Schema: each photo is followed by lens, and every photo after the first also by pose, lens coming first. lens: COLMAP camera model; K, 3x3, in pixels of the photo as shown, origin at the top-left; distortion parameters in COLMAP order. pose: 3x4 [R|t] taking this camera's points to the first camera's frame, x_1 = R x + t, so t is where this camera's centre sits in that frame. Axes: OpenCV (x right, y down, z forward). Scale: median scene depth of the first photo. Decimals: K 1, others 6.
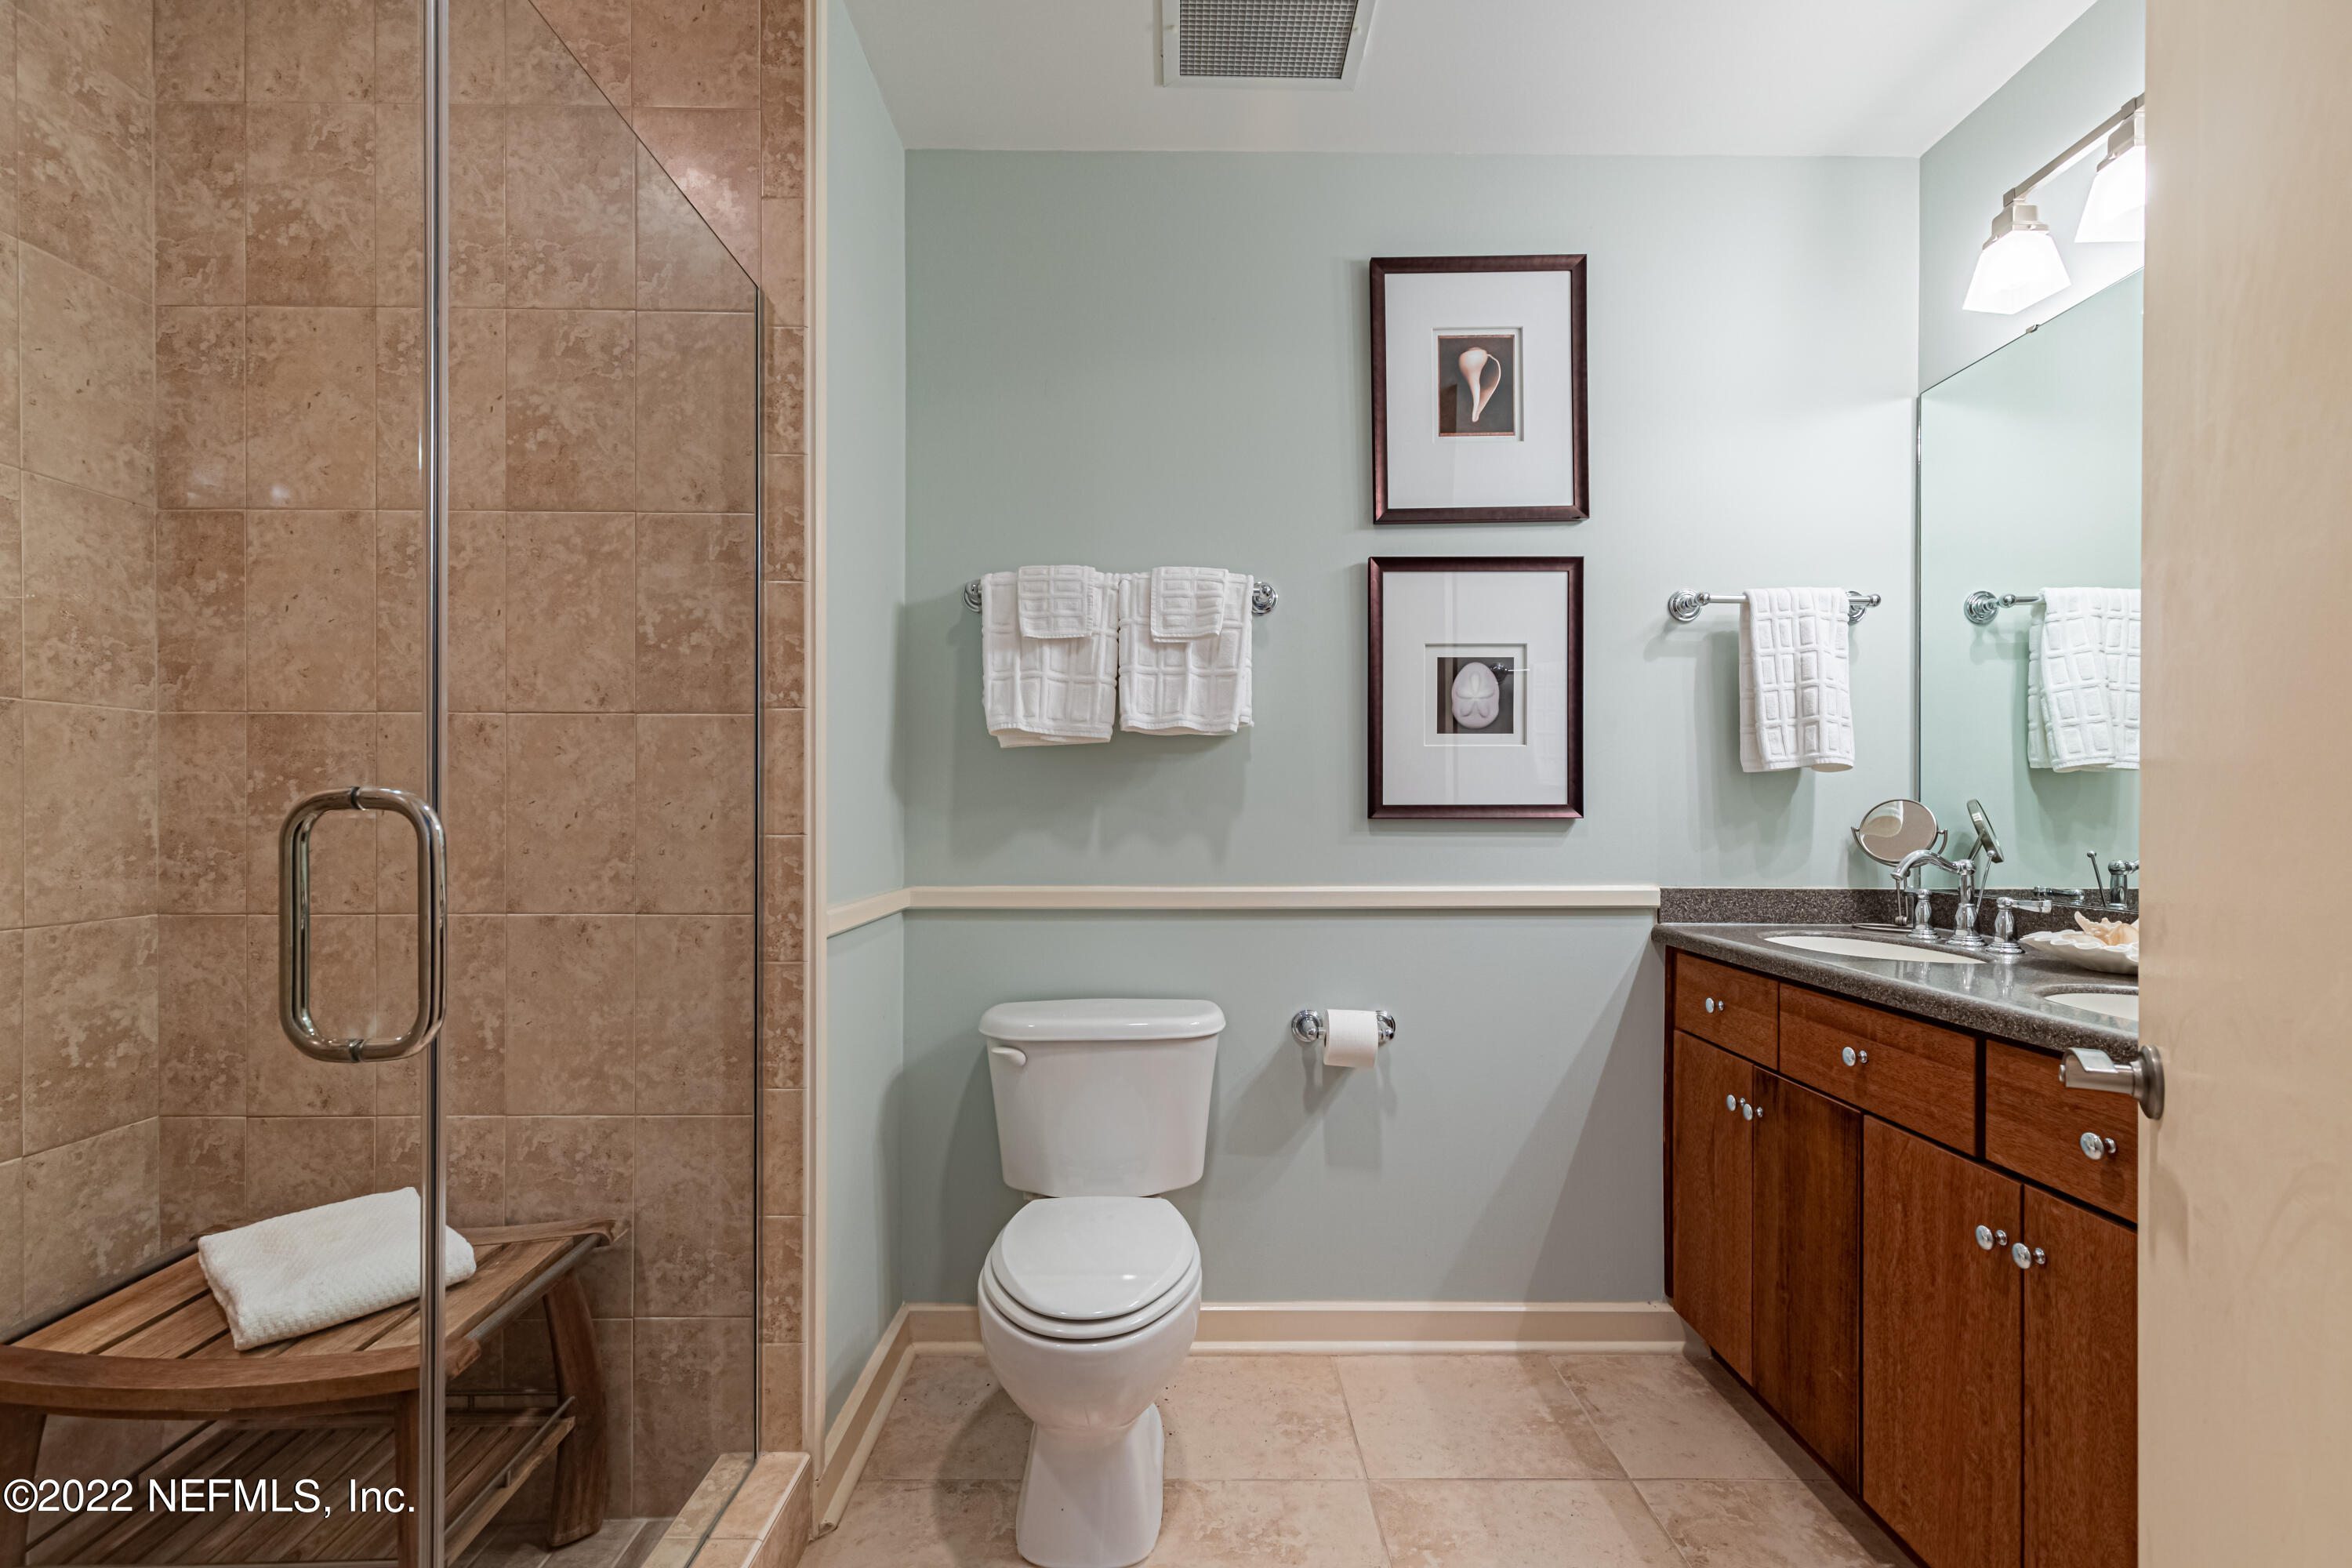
lens RADIAL K [[1070.6, 0, 1166.0], [0, 1070.6, 798.4], [0, 0, 1]] dist [0.010163, -0.002114]
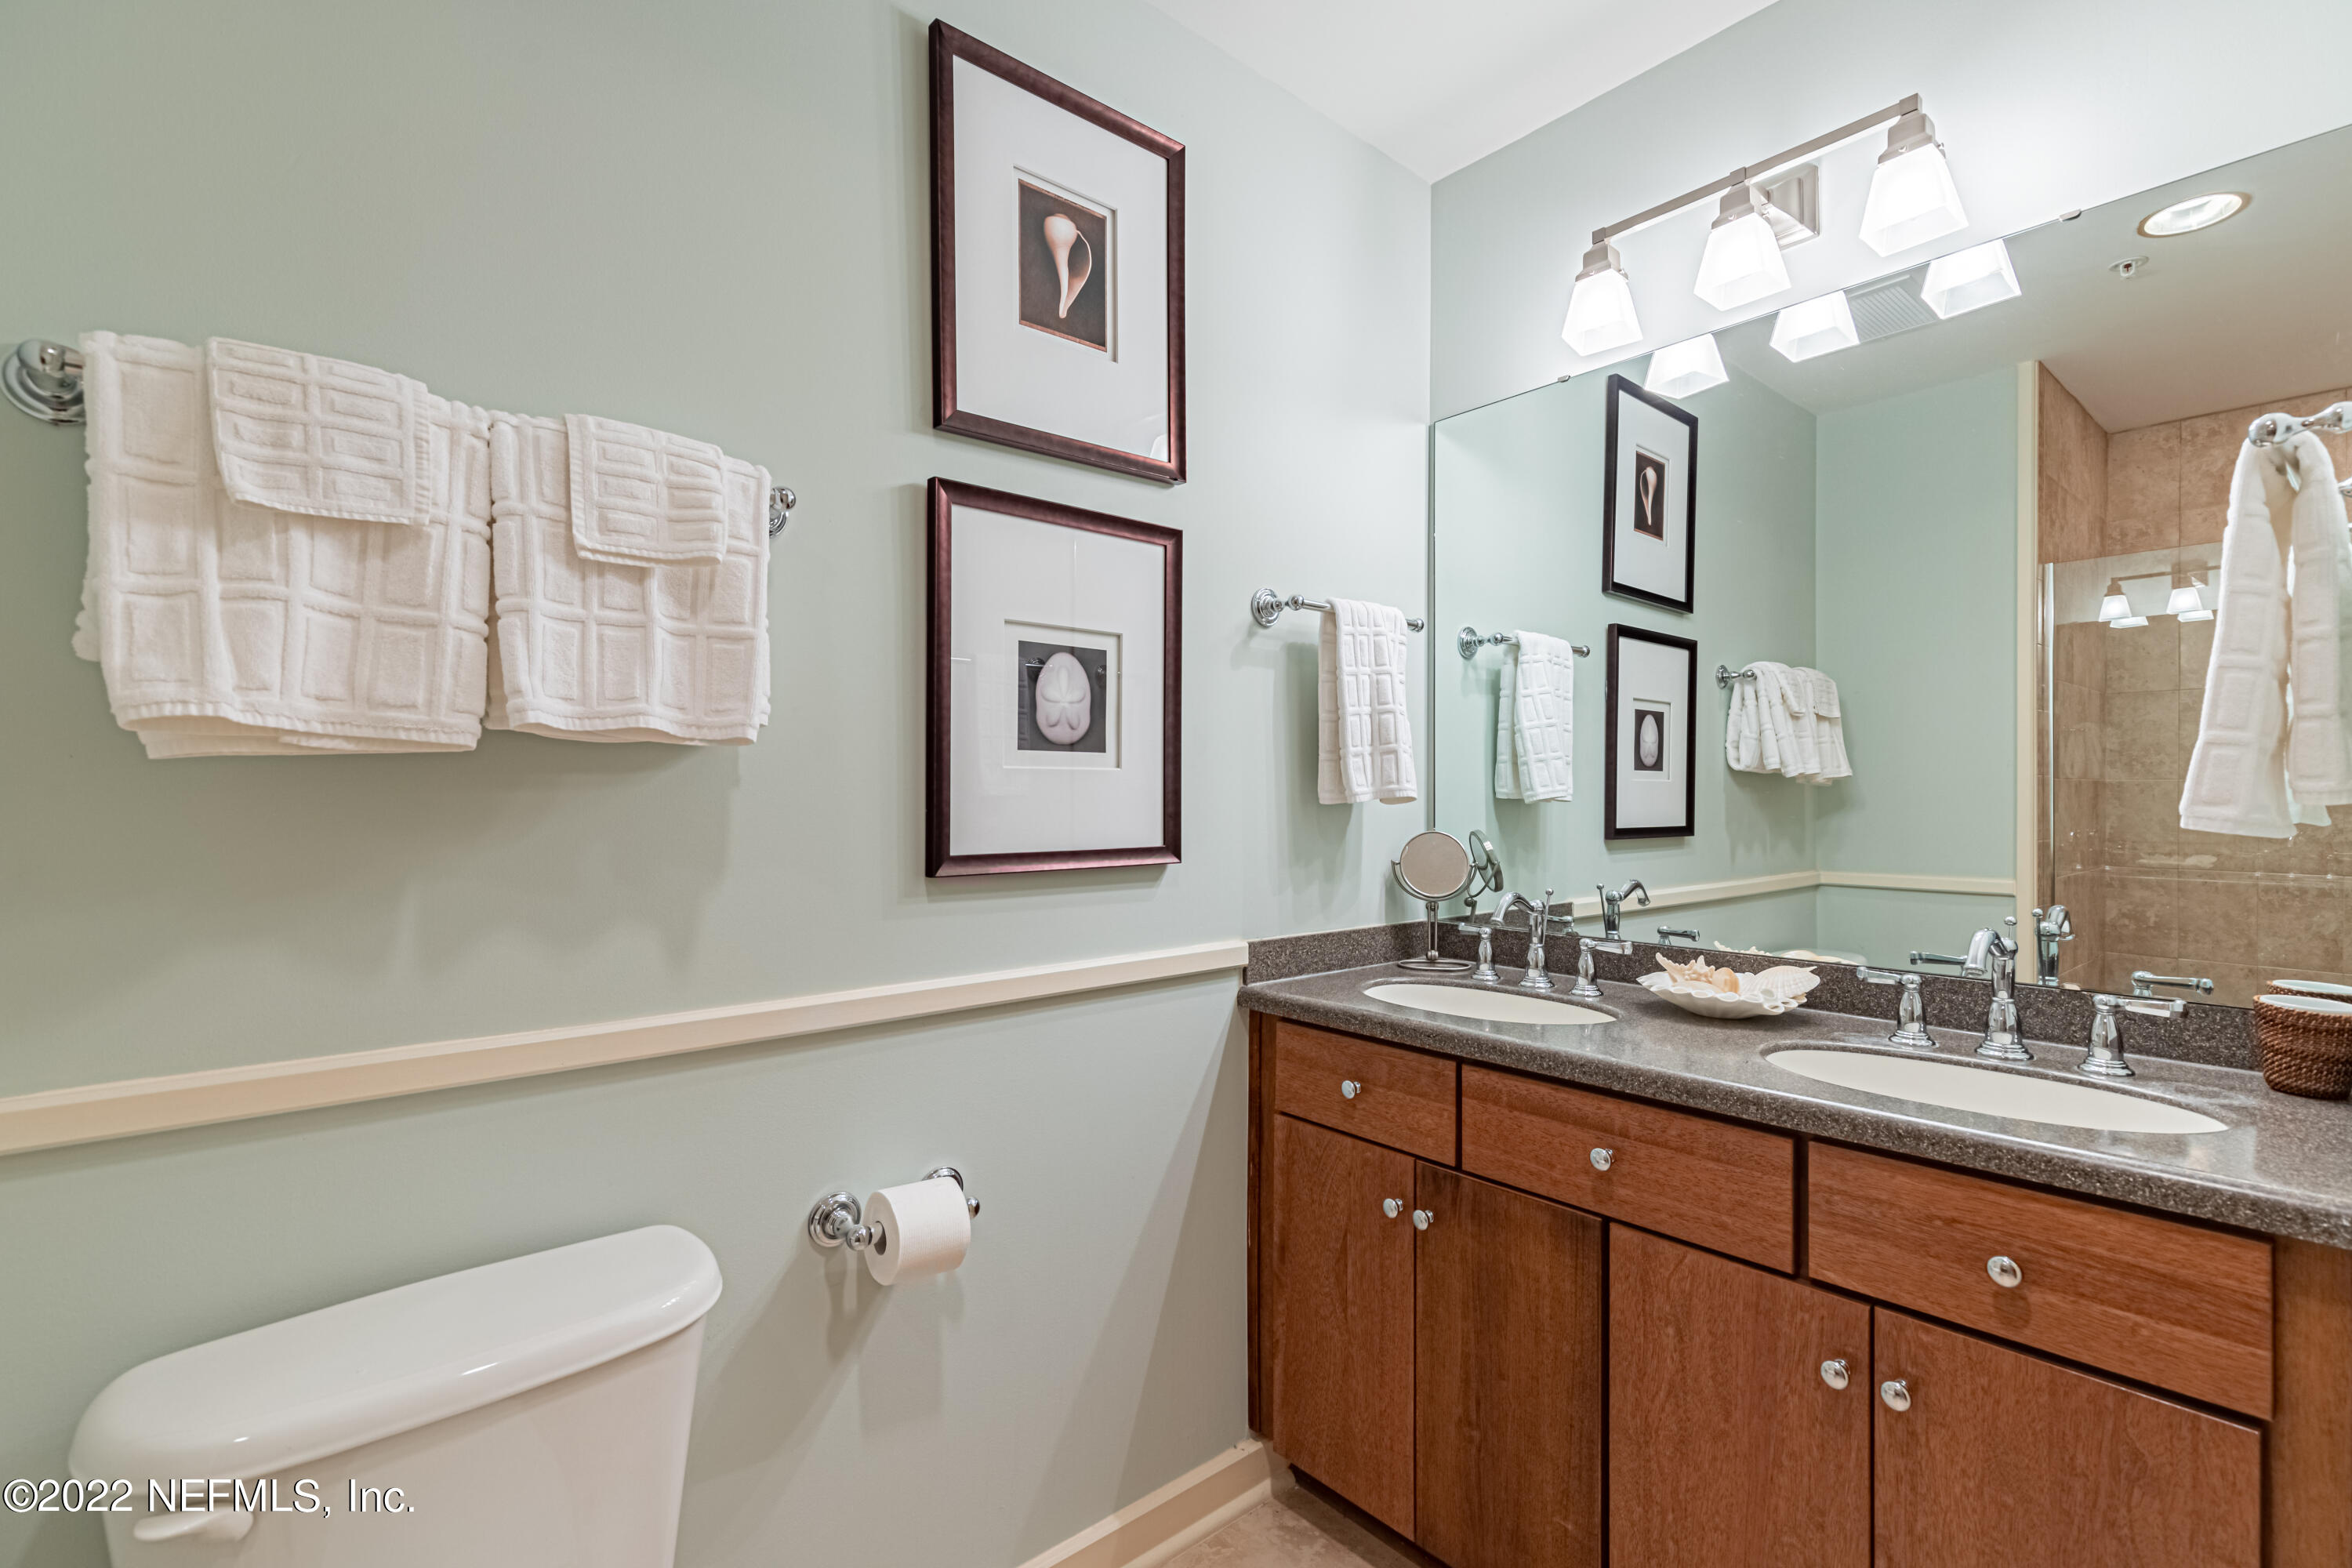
lens RADIAL K [[1070.6, 0, 1191.5], [0, 1070.6, 786.8], [0, 0, 1]] dist [0.010163, -0.002114]
pose [[0.749929, 0.004622, 0.661502, -0.128890], [-0.008077, 0.999965, 0.002170, -0.040890], [-0.661469, -0.006970, 0.749940, 0.423396]]
